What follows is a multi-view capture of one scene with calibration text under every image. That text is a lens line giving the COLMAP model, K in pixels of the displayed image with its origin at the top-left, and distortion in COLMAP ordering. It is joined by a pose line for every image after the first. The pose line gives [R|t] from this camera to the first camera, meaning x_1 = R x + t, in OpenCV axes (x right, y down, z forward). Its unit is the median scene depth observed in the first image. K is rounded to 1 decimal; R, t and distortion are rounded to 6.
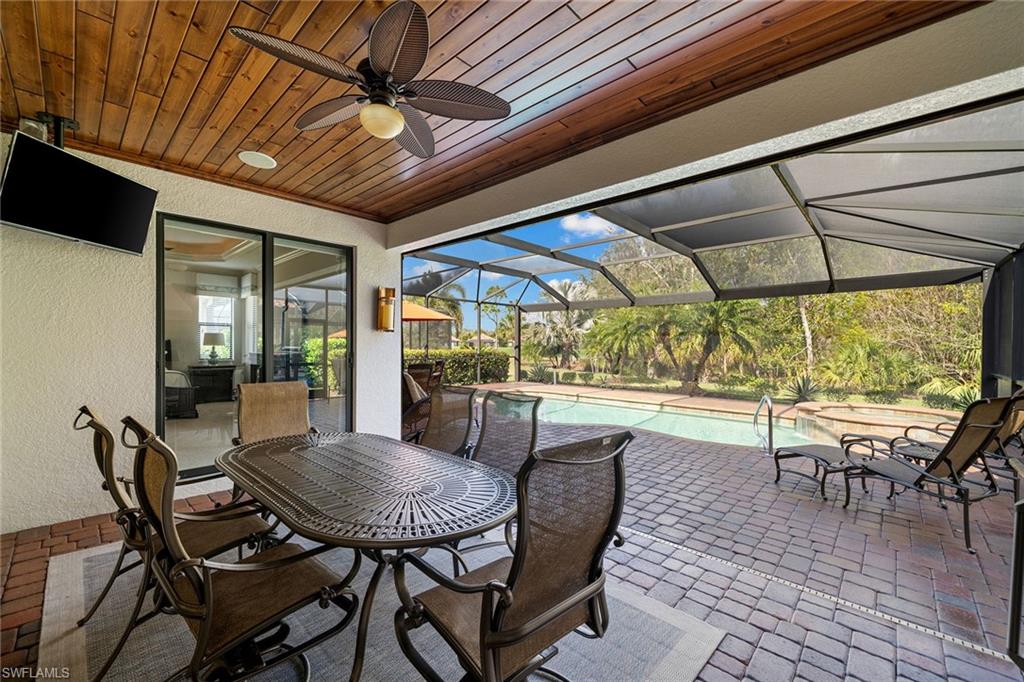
lens RADIAL K [[405.2, 0, 511.2], [0, 405.2, 347.1], [0, 0, 1]] dist [-0.000517, 0.000169]
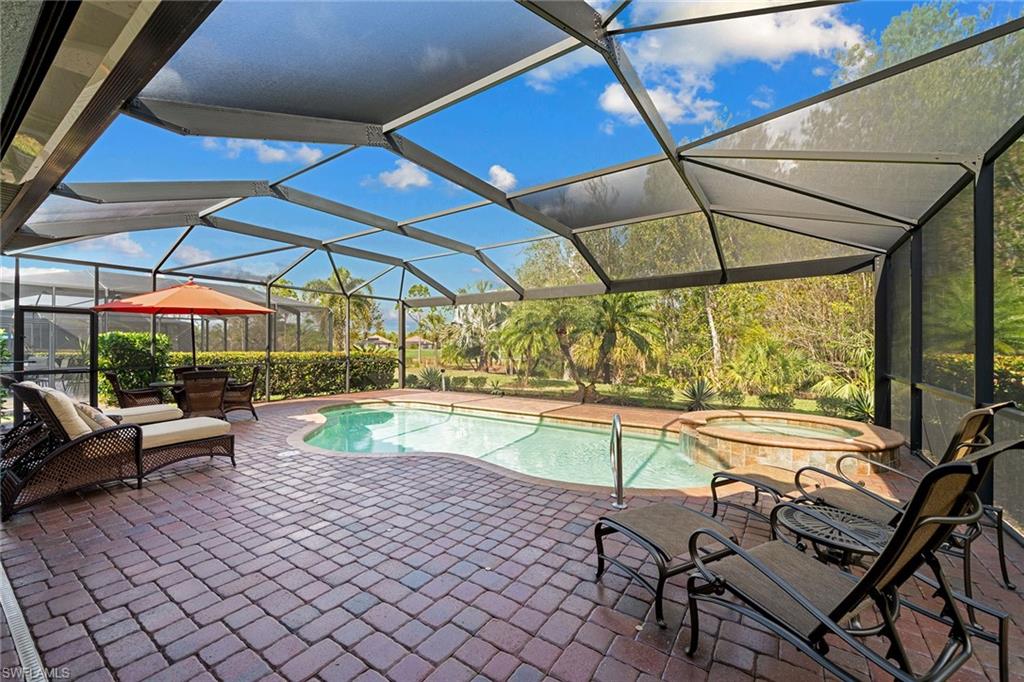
lens RADIAL K [[405.2, 0, 509.6], [0, 405.2, 344.7], [0, 0, 1]] dist [-0.000517, 0.000169]
pose [[0.988987, -0.004733, 0.147927, 0.132724], [0.006243, 0.999933, -0.009745, 0.002699], [-0.147871, 0.010562, 0.988950, 0.132915]]
